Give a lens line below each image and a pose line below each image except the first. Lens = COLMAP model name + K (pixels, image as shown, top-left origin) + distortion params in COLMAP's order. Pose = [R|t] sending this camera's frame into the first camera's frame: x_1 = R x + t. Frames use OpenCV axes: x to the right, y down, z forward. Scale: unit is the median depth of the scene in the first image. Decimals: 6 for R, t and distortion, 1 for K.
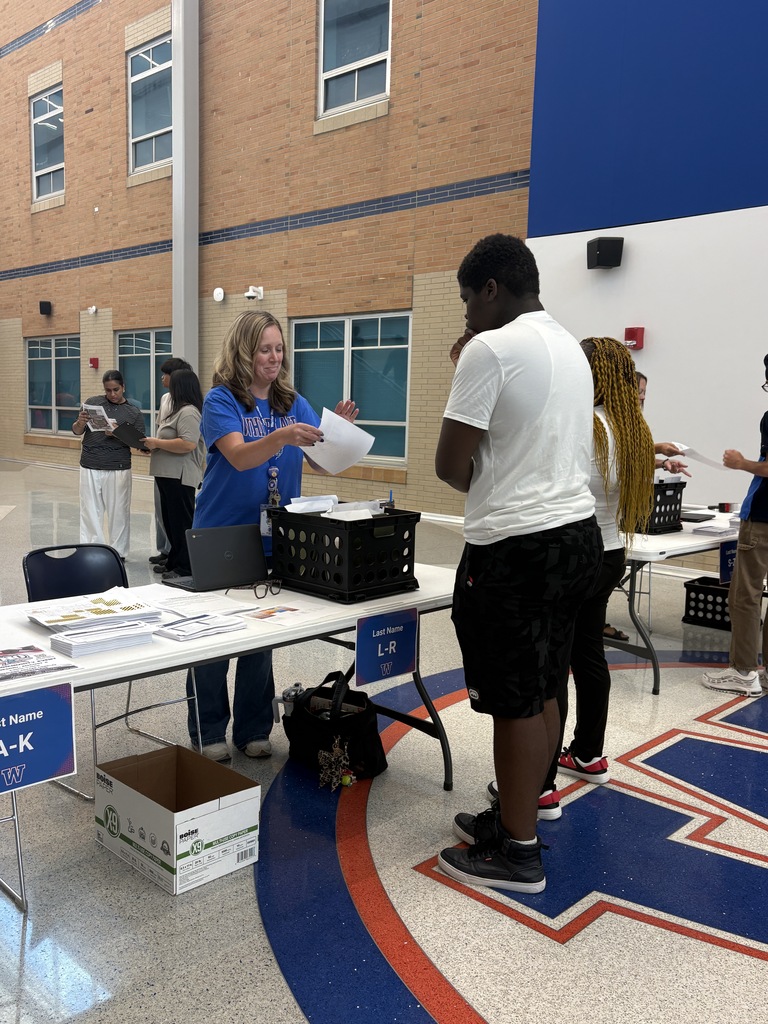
lens RADIAL K [[892.6, 0, 384.4], [0, 892.6, 512.9], [0, 0, 1]] dist [0.001067, -0.002739]
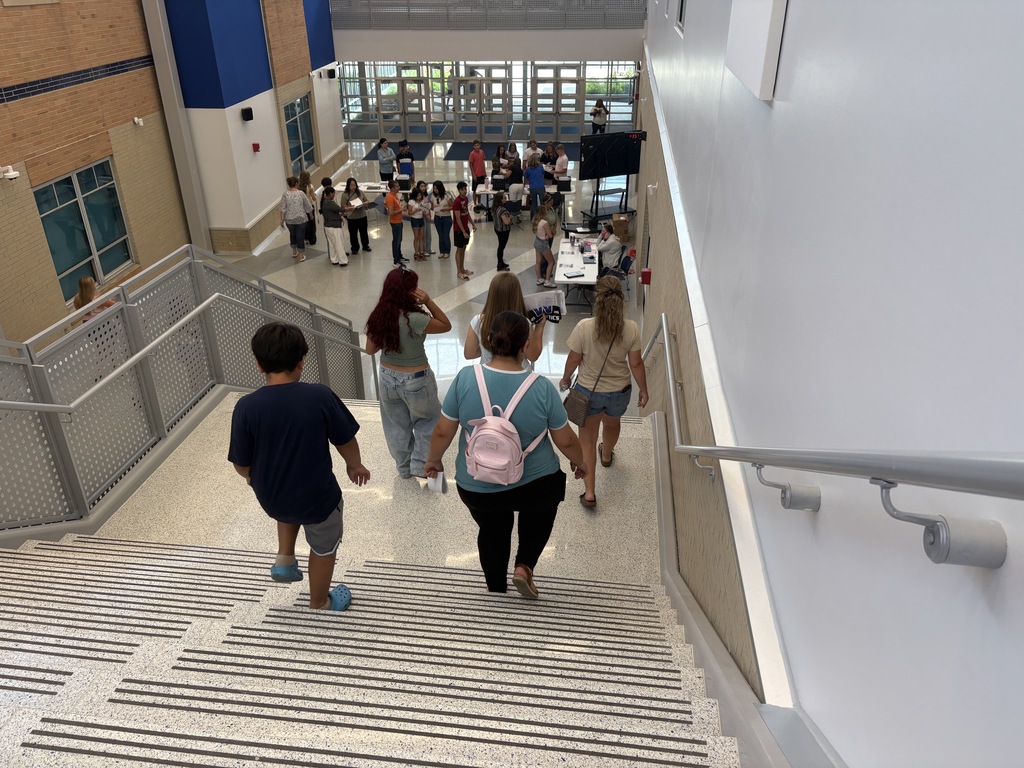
lens RADIAL K [[776.2, 0, 512.7], [0, 776.2, 383.7], [0, 0, 1]] dist [0.000887, -0.001096]
pose [[-0.658897, -0.384287, 0.646667, -1.271197], [0.063255, 0.828314, 0.556683, -0.551236], [-0.749569, 0.407701, -0.521465, 1.267290]]
